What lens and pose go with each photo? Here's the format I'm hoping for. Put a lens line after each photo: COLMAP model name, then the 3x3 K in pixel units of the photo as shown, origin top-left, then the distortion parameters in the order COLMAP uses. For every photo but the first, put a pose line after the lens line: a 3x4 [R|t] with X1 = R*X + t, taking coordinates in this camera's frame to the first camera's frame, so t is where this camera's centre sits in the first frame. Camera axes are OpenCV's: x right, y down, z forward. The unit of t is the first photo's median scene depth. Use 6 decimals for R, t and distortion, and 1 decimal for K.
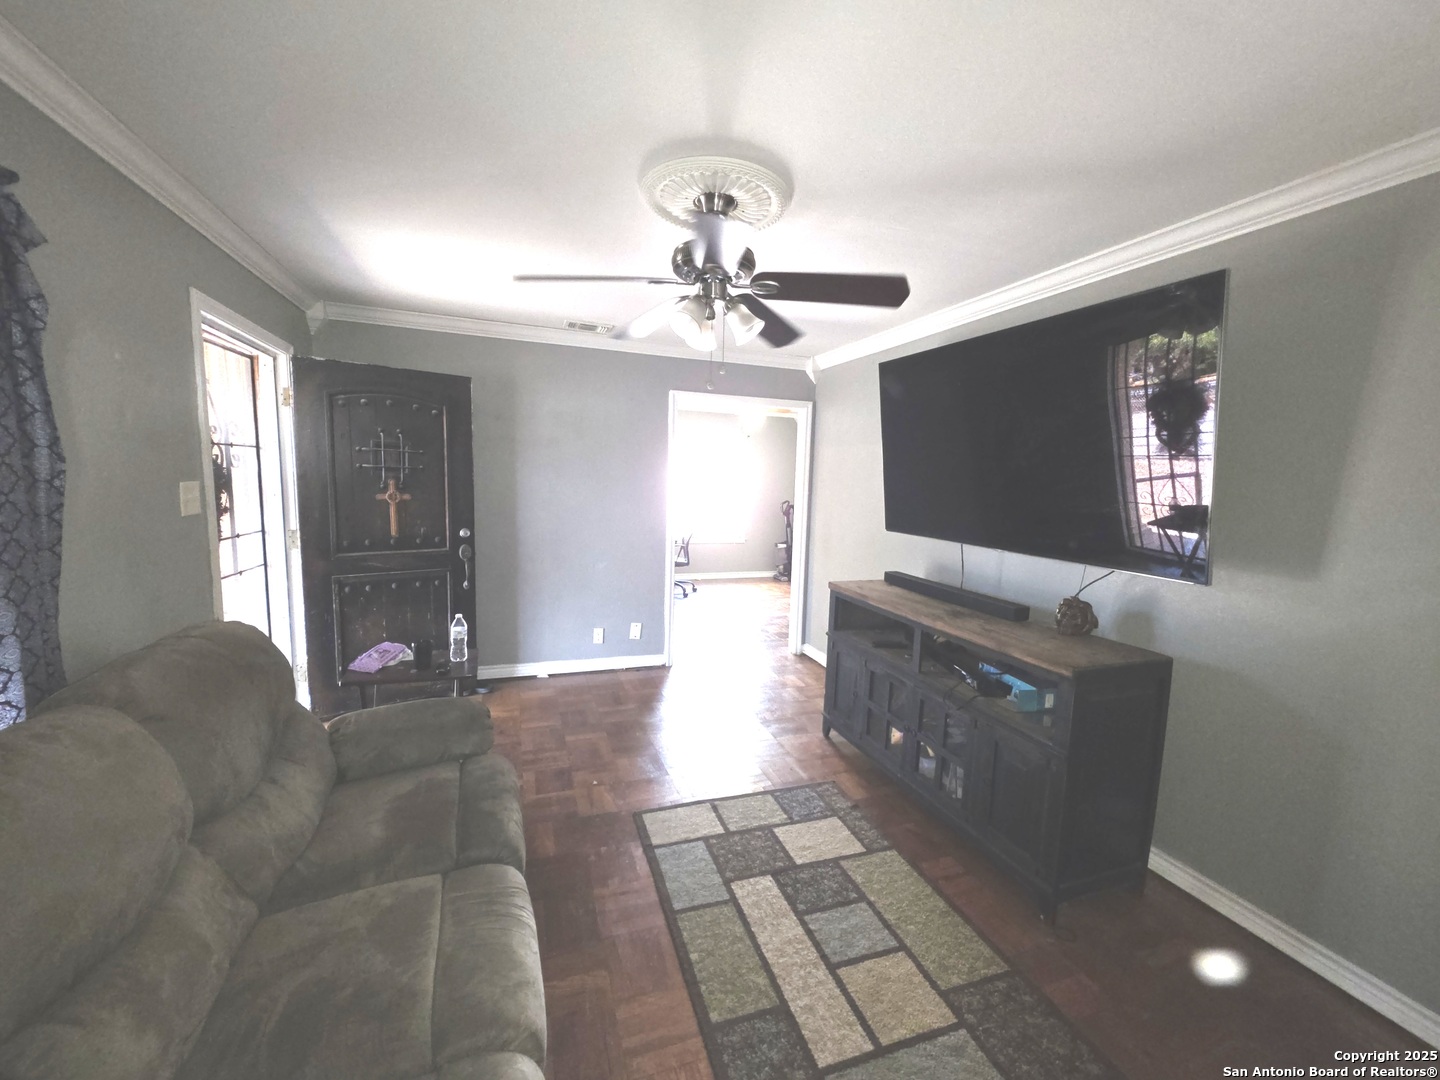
lens RADIAL K [[572.3, 0, 717.9], [0, 572.3, 543.7], [0, 0, 1]] dist [0.003189, -0.000166]
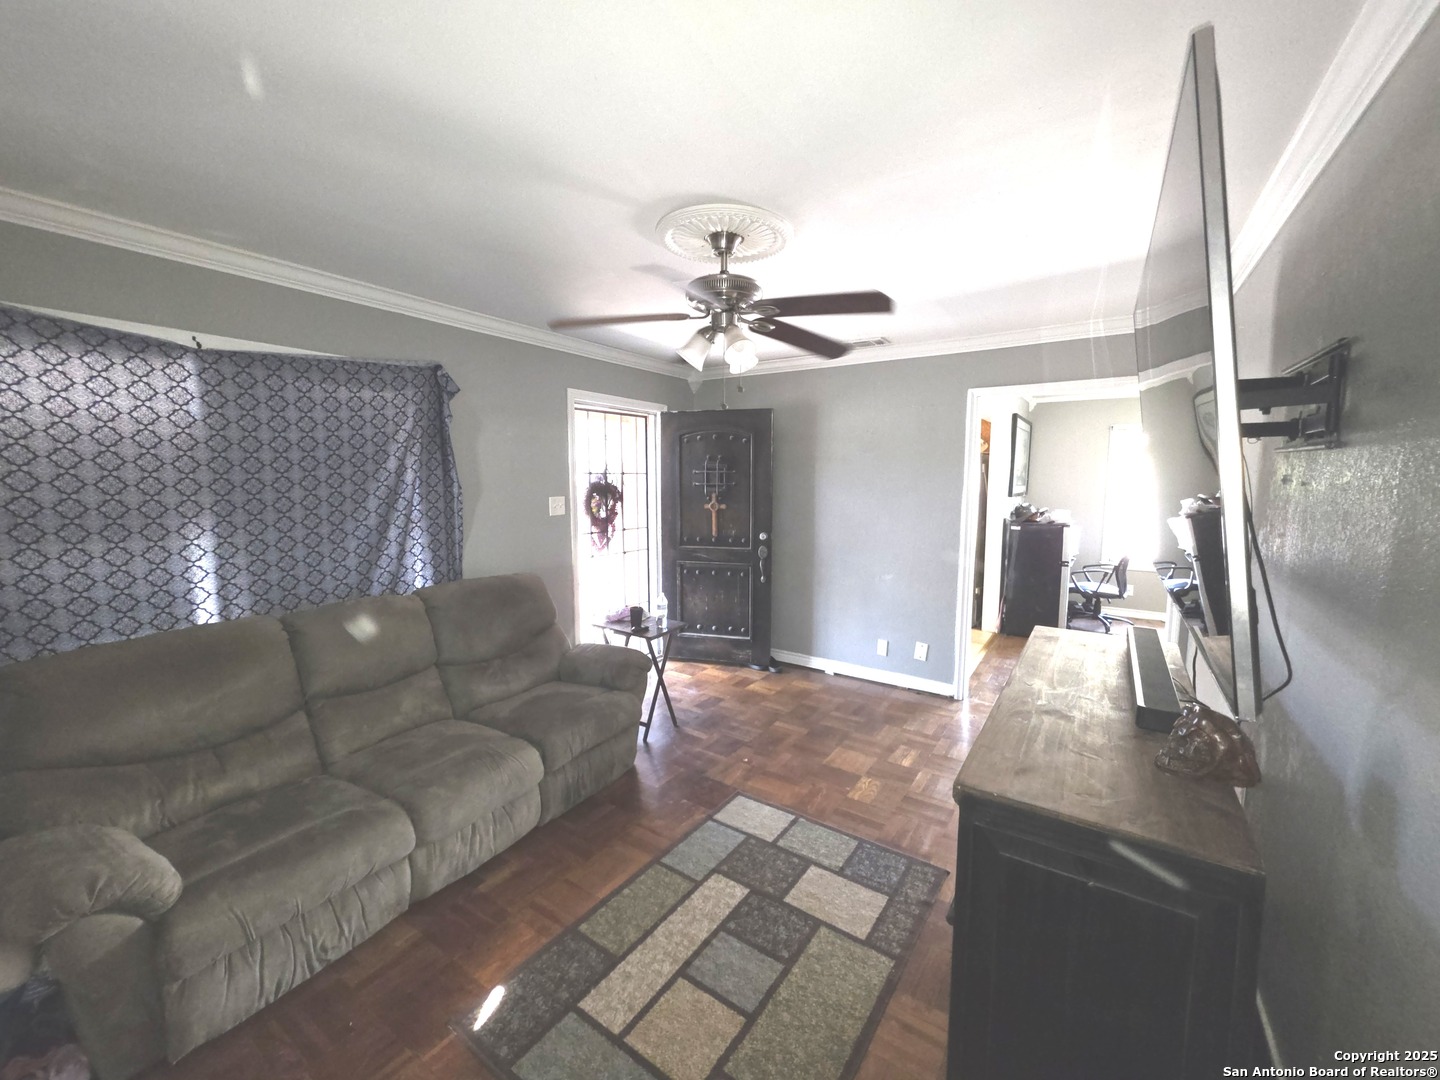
lens RADIAL K [[572.3, 0, 717.9], [0, 572.3, 543.7], [0, 0, 1]] dist [0.003189, -0.000166]
pose [[0.591474, 0.061537, -0.803972, 0.674487], [-0.075582, 0.996925, 0.020701, -0.029815], [0.802774, 0.048521, 0.594306, 0.277023]]
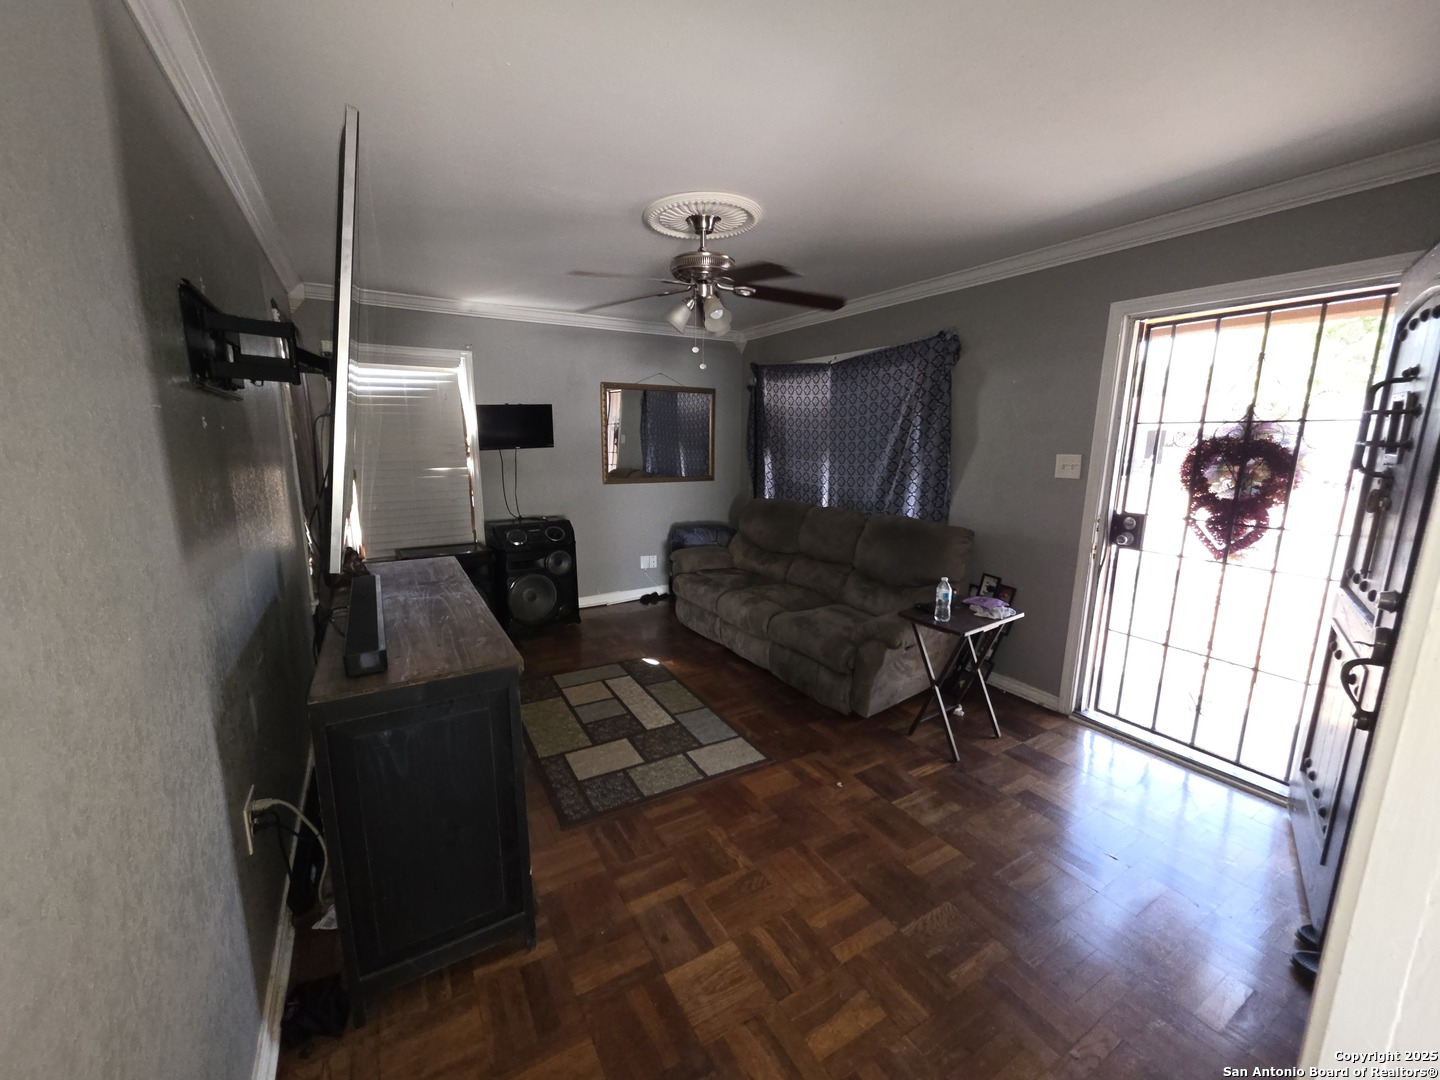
lens RADIAL K [[572.3, 0, 717.9], [0, 572.3, 543.7], [0, 0, 1]] dist [0.003189, -0.000166]
pose [[-0.980205, 0.001931, -0.197974, 0.161494], [-0.057114, 0.954683, 0.292092, -0.211364], [0.189567, 0.297617, -0.935675, 1.795947]]
